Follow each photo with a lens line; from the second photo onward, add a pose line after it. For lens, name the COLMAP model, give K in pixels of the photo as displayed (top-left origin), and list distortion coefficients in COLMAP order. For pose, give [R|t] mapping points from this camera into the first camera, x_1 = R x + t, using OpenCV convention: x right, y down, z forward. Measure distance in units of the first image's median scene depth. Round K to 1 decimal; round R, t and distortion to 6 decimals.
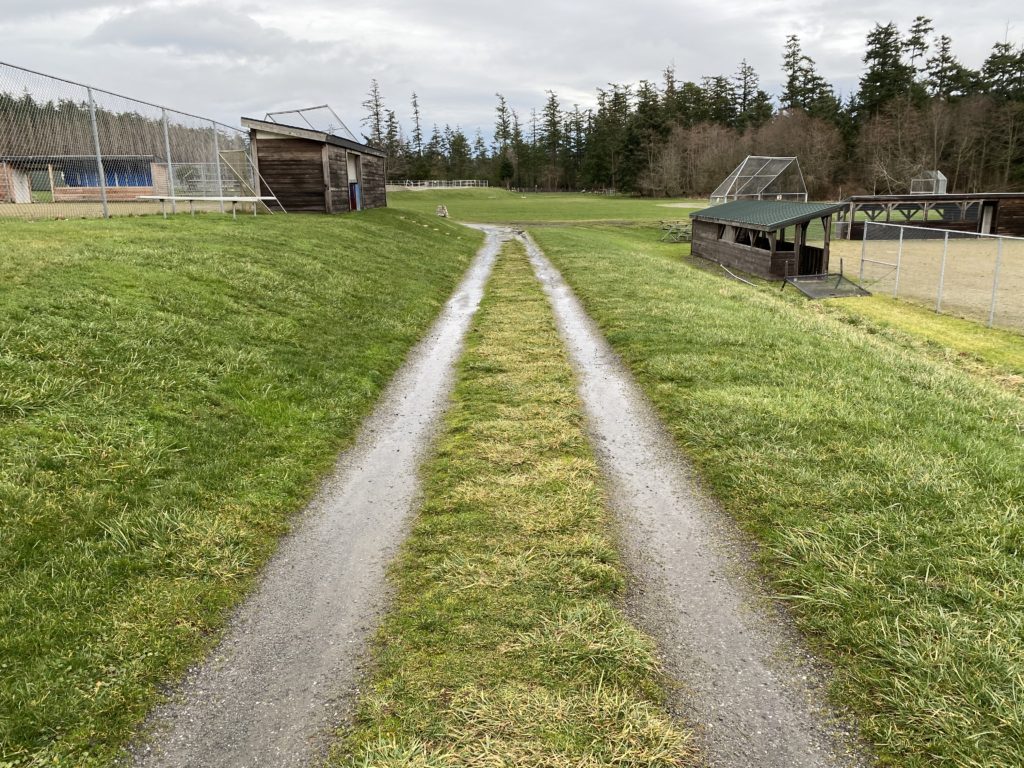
lens RADIAL K [[832.3, 0, 512.0], [0, 832.3, 384.0], [0, 0, 1]] dist [0.073538, -0.014699]
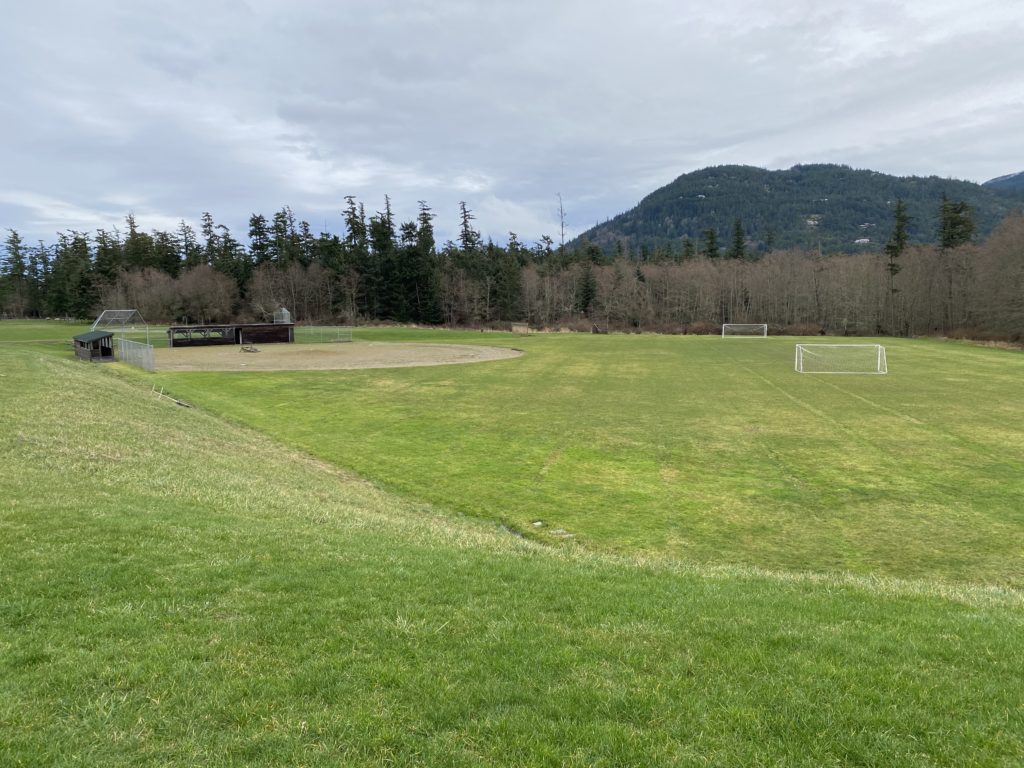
lens RADIAL K [[832.3, 0, 512.0], [0, 832.3, 384.0], [0, 0, 1]] dist [0.073538, -0.014699]
pose [[0.847276, -0.060118, 0.527739, 0.000619], [0.133279, 0.985849, -0.101674, 0.076855], [-0.514159, 0.156482, 0.843299, -0.369355]]
